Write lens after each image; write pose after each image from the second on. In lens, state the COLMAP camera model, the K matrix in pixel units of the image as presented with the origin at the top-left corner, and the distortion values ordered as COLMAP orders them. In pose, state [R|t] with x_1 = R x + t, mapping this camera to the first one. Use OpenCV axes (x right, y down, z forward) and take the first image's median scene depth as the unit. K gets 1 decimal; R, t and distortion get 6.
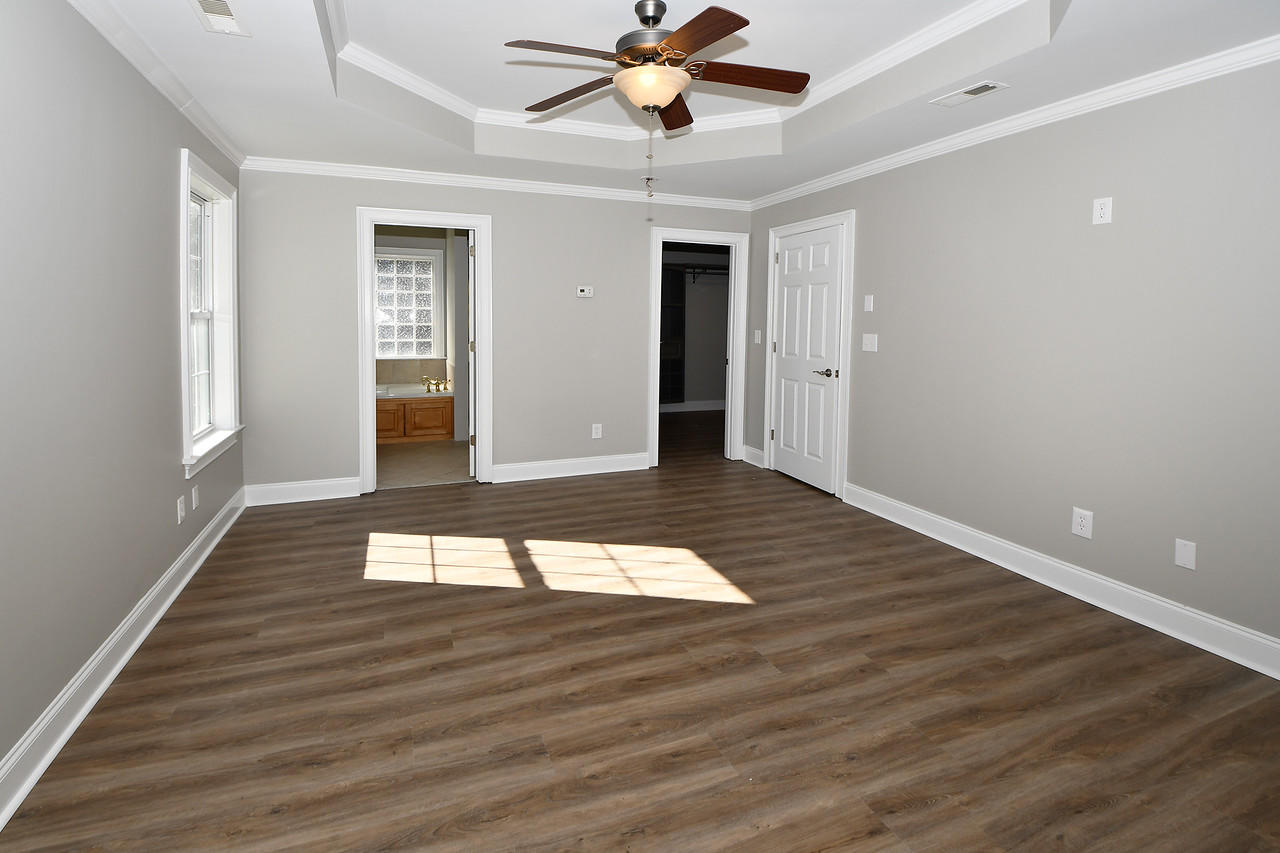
lens RADIAL K [[617.2, 0, 640.0], [0, 617.2, 426.5], [0, 0, 1]] dist [-0.001265, -0.000198]
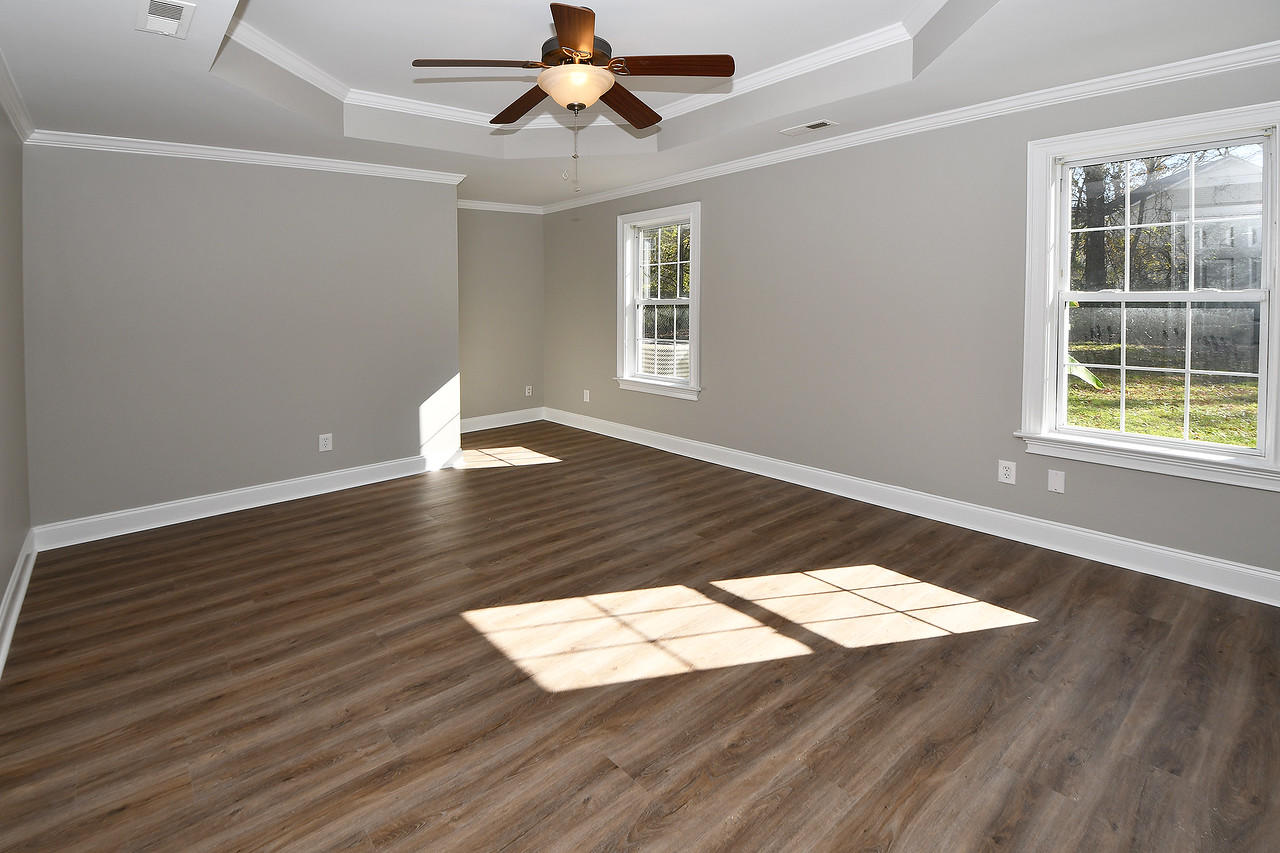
lens RADIAL K [[617.2, 0, 640.0], [0, 617.2, 426.5], [0, 0, 1]] dist [-0.001265, -0.000198]
pose [[-0.947958, 0.086206, -0.306504, 0.178241], [-0.034648, 0.929003, 0.368447, -0.298490], [0.316506, 0.359892, -0.877669, 1.672327]]
